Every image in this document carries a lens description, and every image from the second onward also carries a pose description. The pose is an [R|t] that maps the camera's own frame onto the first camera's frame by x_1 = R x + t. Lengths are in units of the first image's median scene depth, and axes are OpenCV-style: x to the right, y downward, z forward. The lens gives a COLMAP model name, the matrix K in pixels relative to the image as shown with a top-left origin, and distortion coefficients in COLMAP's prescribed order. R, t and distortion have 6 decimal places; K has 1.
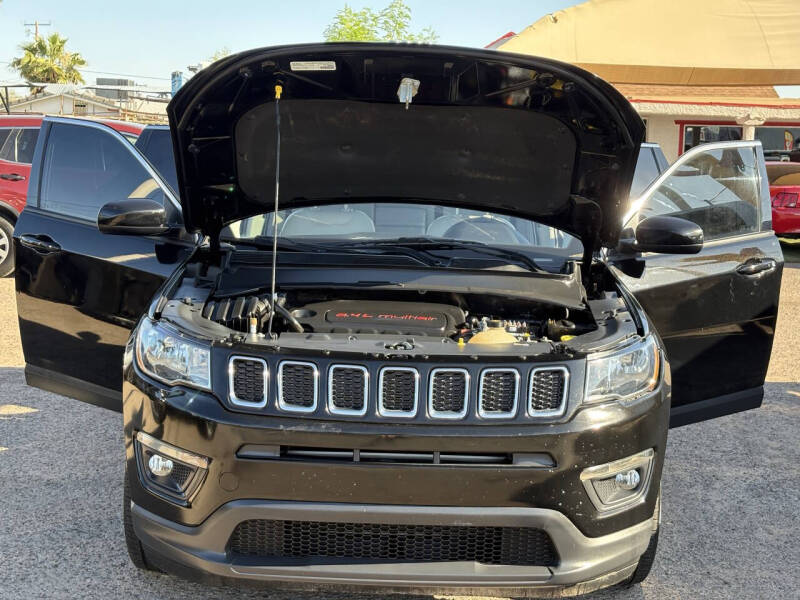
lens RADIAL K [[1207.7, 0, 394.7], [0, 1207.7, 303.5], [0, 0, 1]] dist [0.229817, -0.830609]
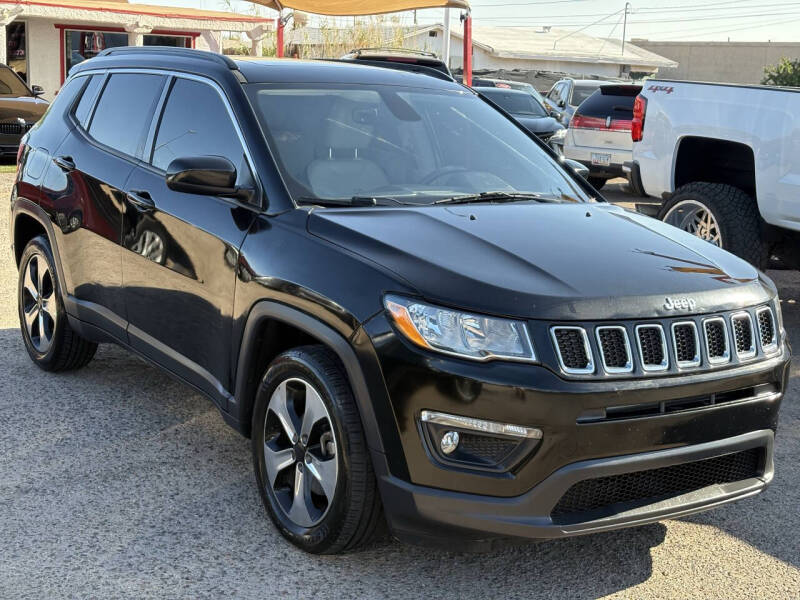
lens RADIAL K [[1207.7, 0, 394.7], [0, 1207.7, 303.5], [0, 0, 1]] dist [0.229817, -0.830609]
pose [[0.828424, -0.093504, 0.552241, -0.780503], [0.050511, 0.994421, 0.092601, -0.074709], [-0.557819, -0.048819, 0.828526, 0.225132]]
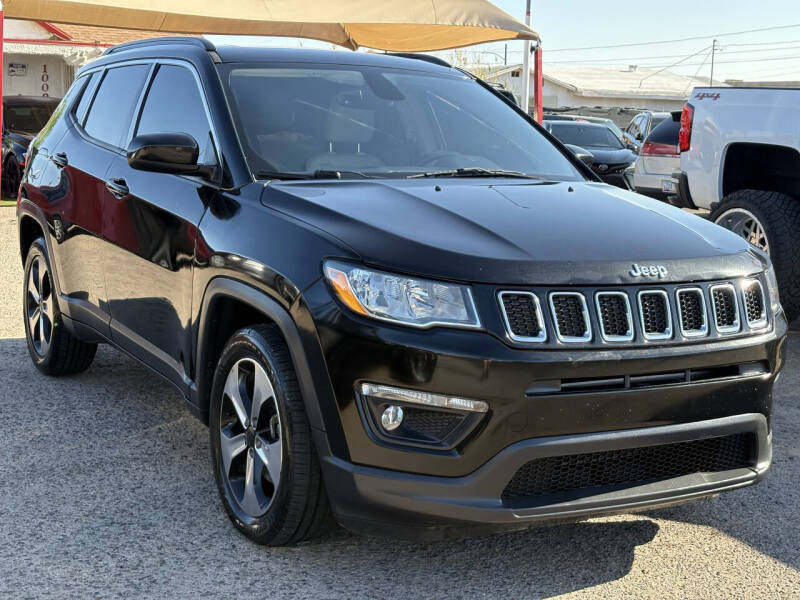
lens RADIAL K [[1207.7, 0, 394.7], [0, 1207.7, 303.5], [0, 0, 1]] dist [0.229817, -0.830609]
pose [[0.869400, -0.075221, 0.488350, -0.643521], [0.058964, 0.997076, 0.048608, 0.002465], [-0.490578, -0.013465, 0.871293, 0.217227]]
